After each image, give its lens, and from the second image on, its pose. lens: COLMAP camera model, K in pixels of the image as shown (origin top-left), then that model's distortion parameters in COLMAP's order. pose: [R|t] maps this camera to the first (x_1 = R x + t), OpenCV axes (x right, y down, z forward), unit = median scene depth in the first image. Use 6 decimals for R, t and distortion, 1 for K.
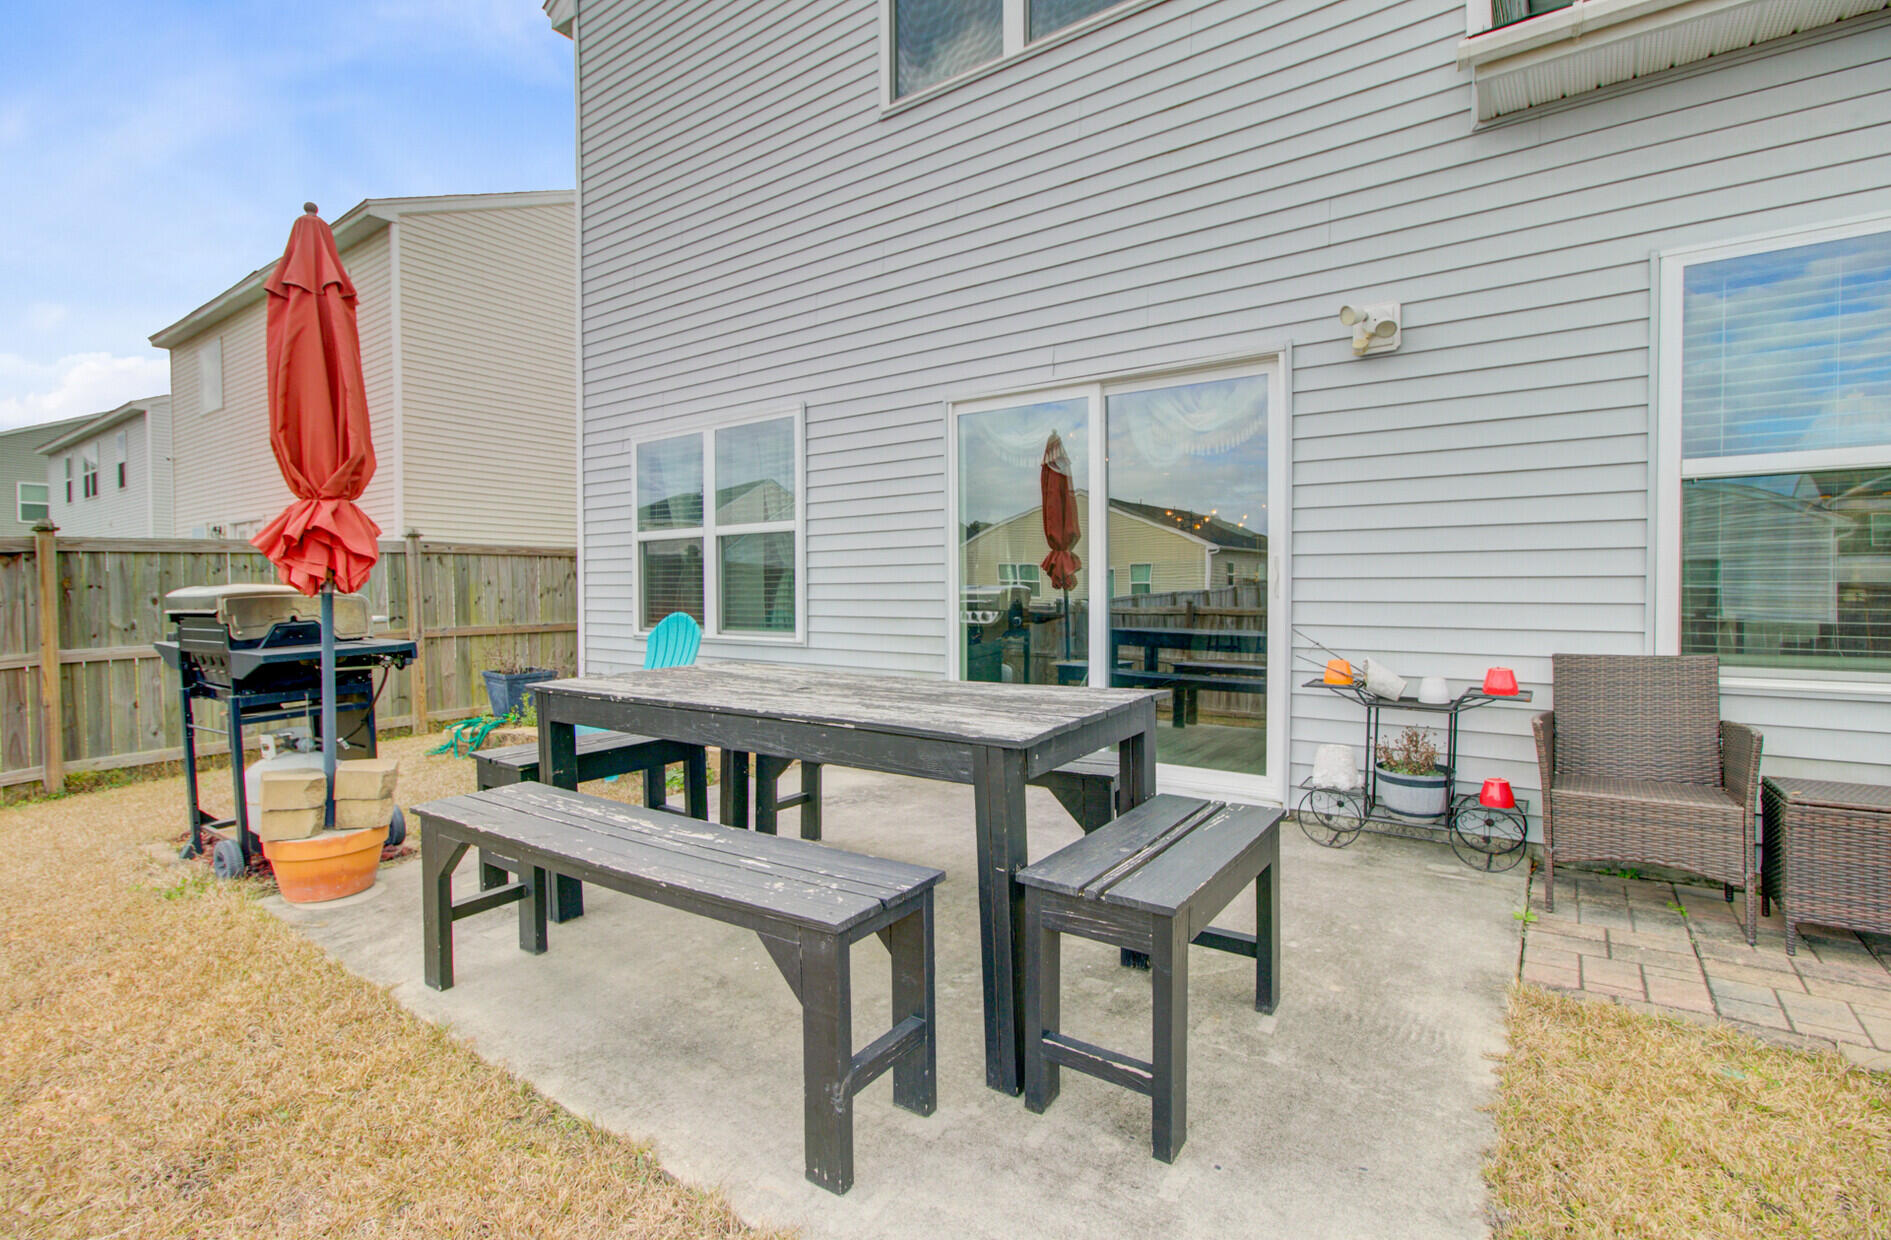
lens RADIAL K [[865.1, 0, 946.5], [0, 865.1, 607.9], [0, 0, 1]] dist [-0.003219, -0.000405]
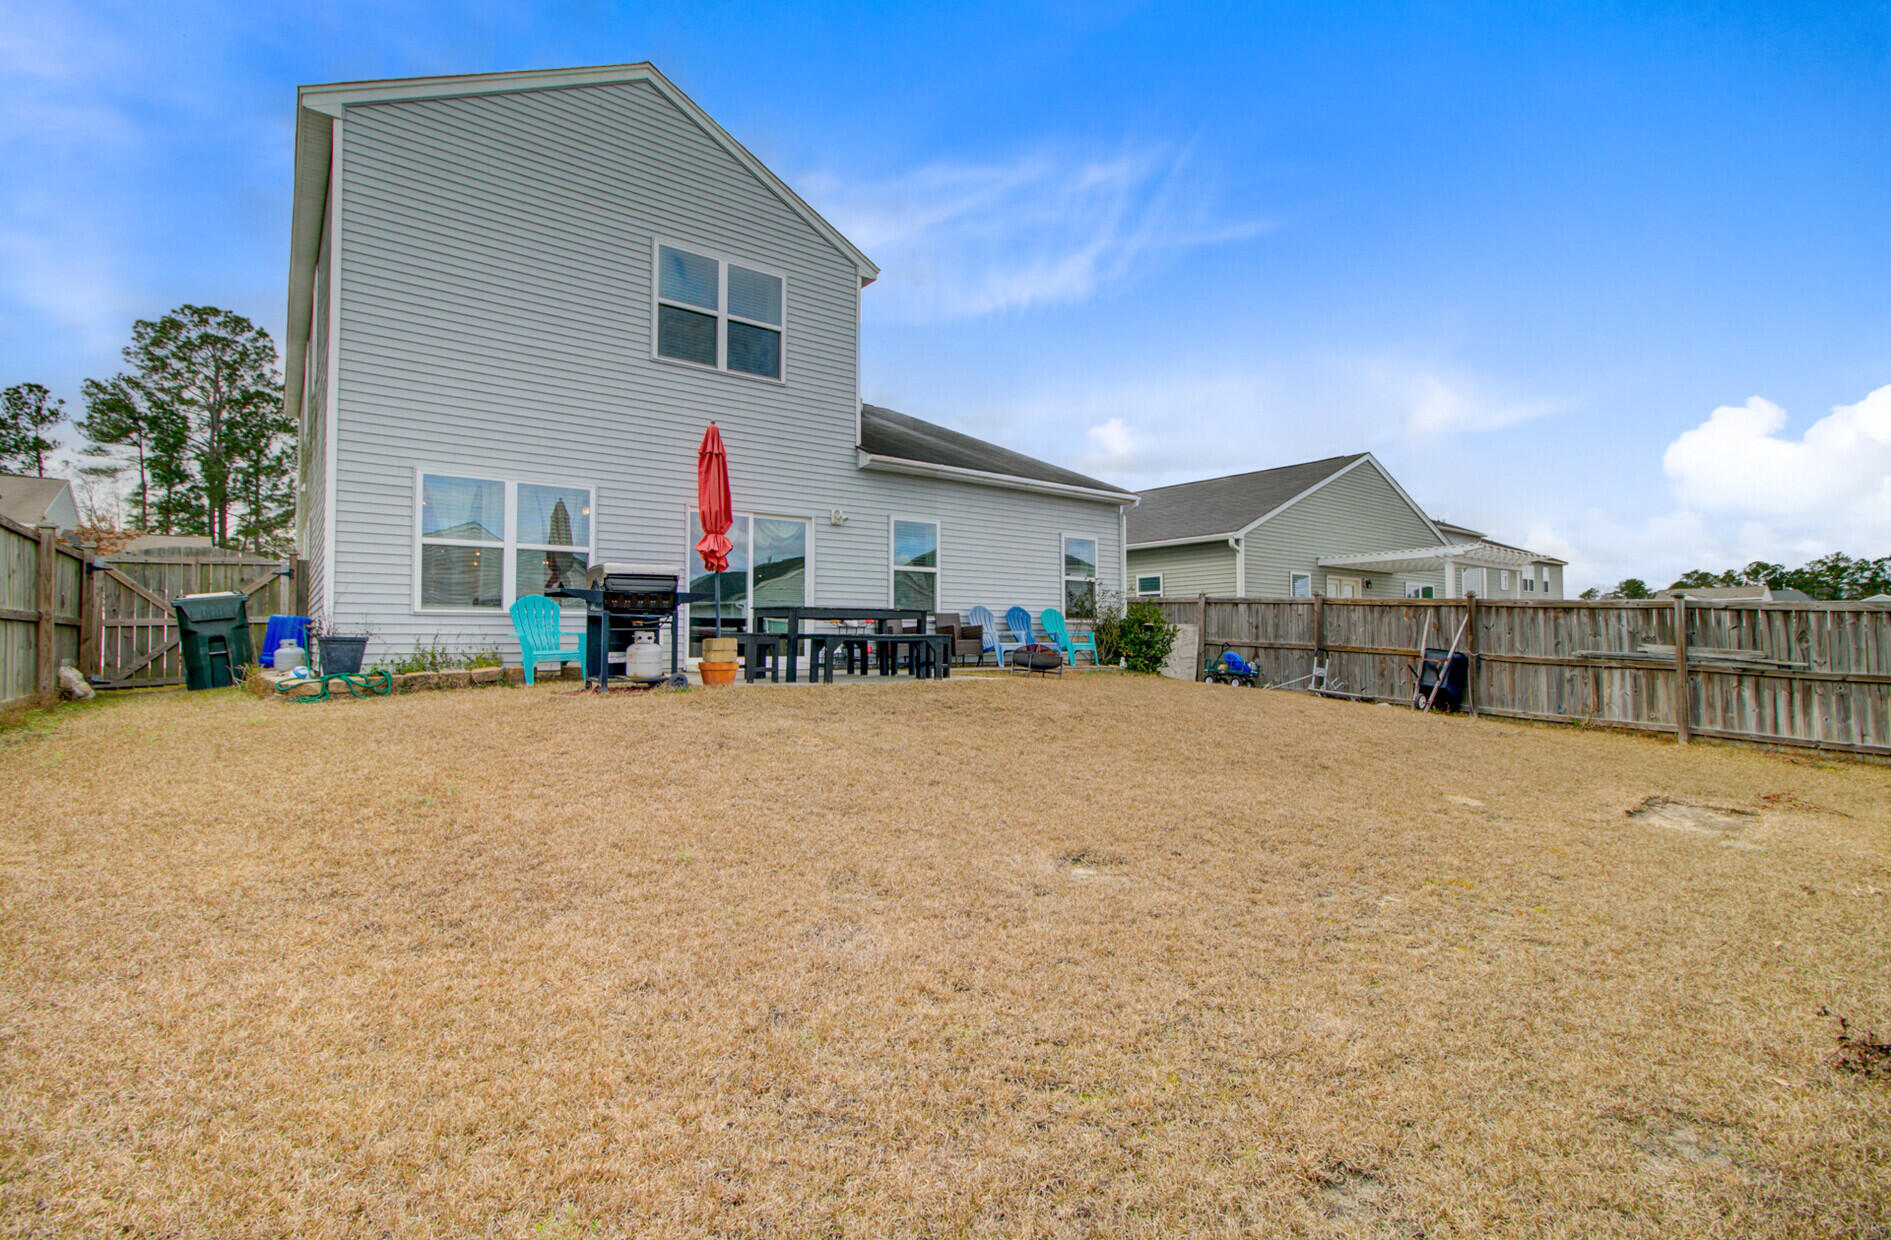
lens RADIAL K [[865.1, 0, 945.8], [0, 865.1, 610.0], [0, 0, 1]] dist [-0.003219, -0.000405]
pose [[0.282412, 0.036990, 0.958580, -2.444682], [0.025701, 0.998606, -0.046107, 0.193442], [-0.958949, 0.037658, 0.281067, -0.331226]]
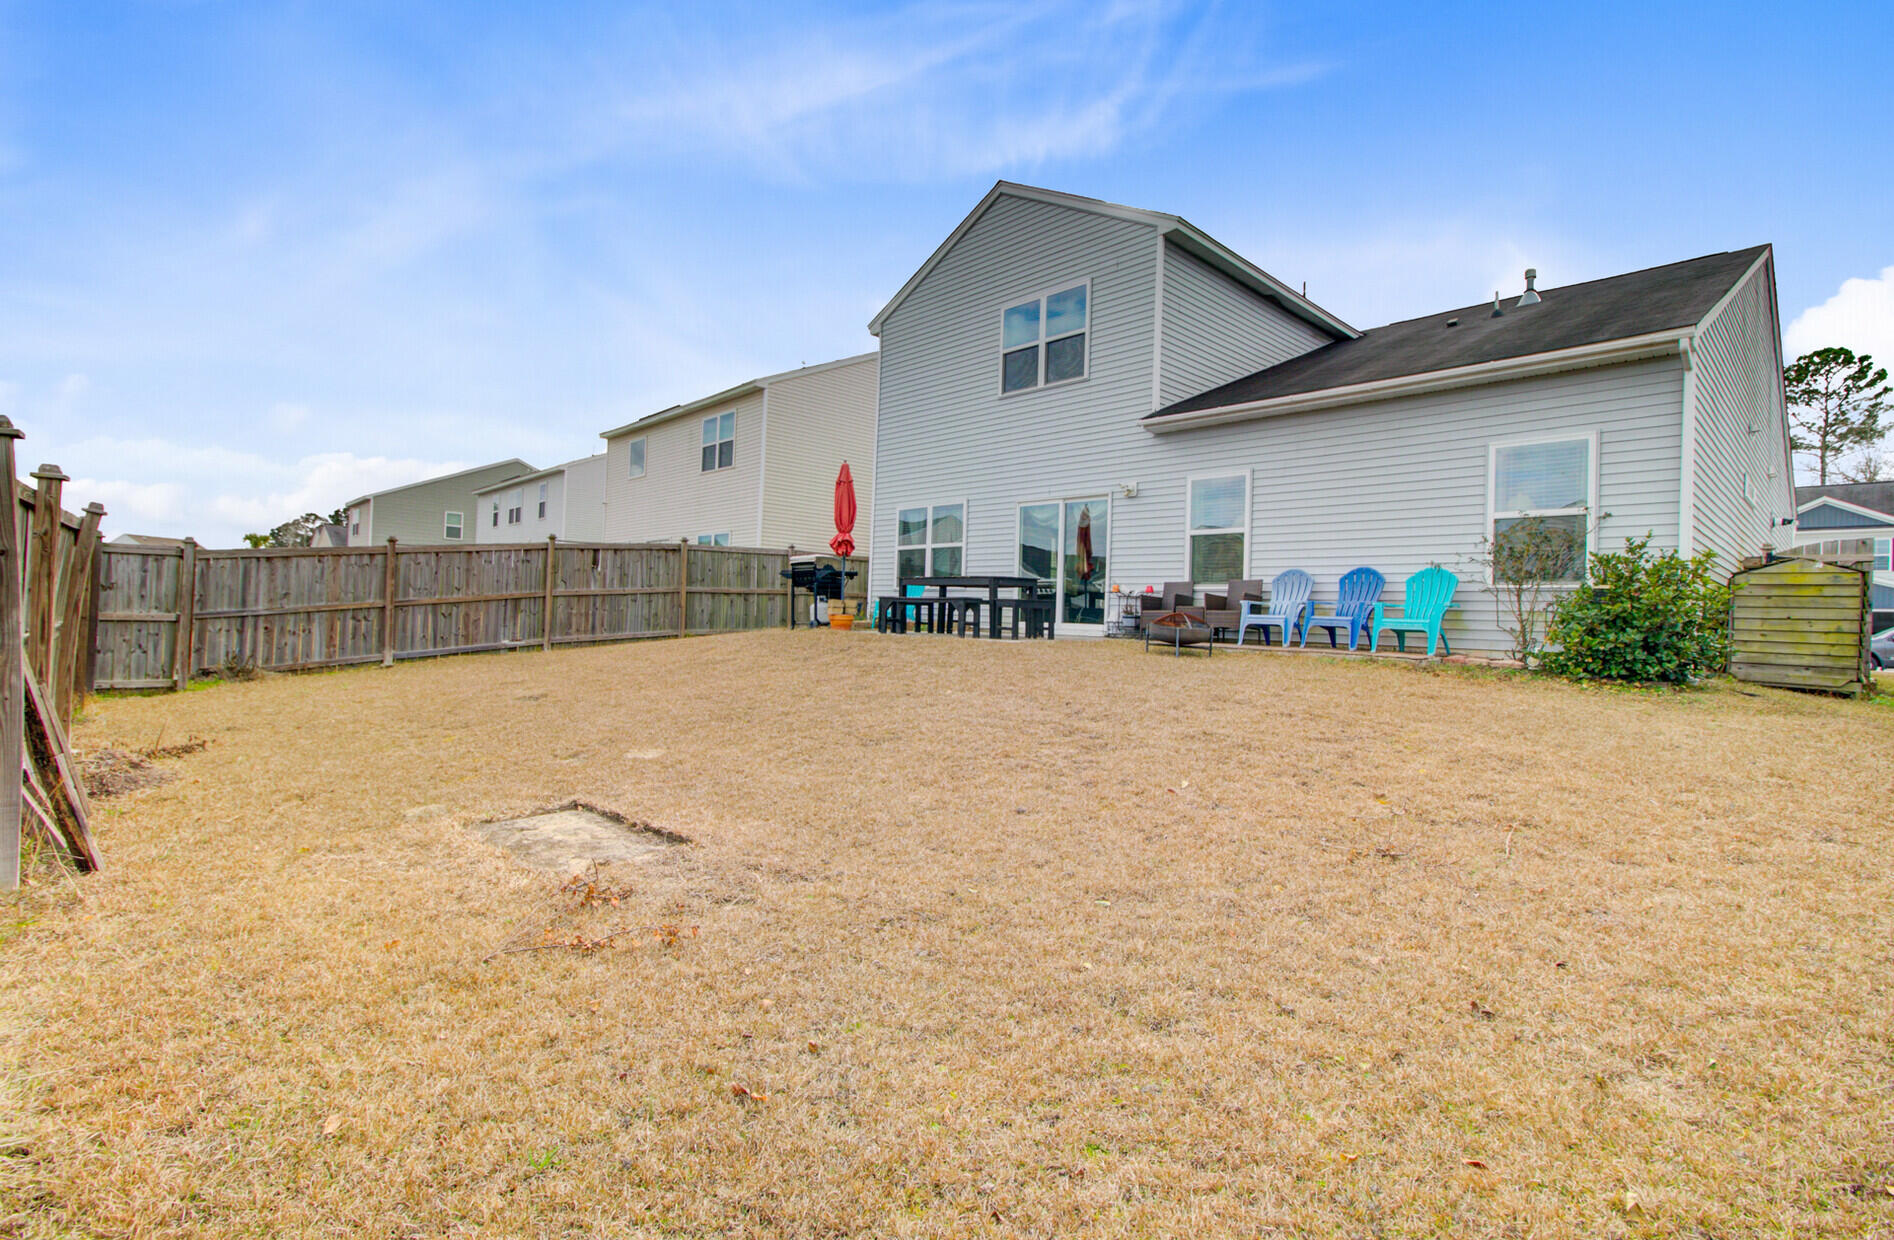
lens RADIAL K [[889.4, 0, 939.9], [0, 889.4, 622.5], [0, 0, 1]] dist [-0.001293, 0.000090]
pose [[0.979868, 0.039603, -0.195679, 0.439517], [-0.044558, 0.998786, -0.020985, 0.294400], [0.194610, 0.029282, 0.980443, -2.449311]]
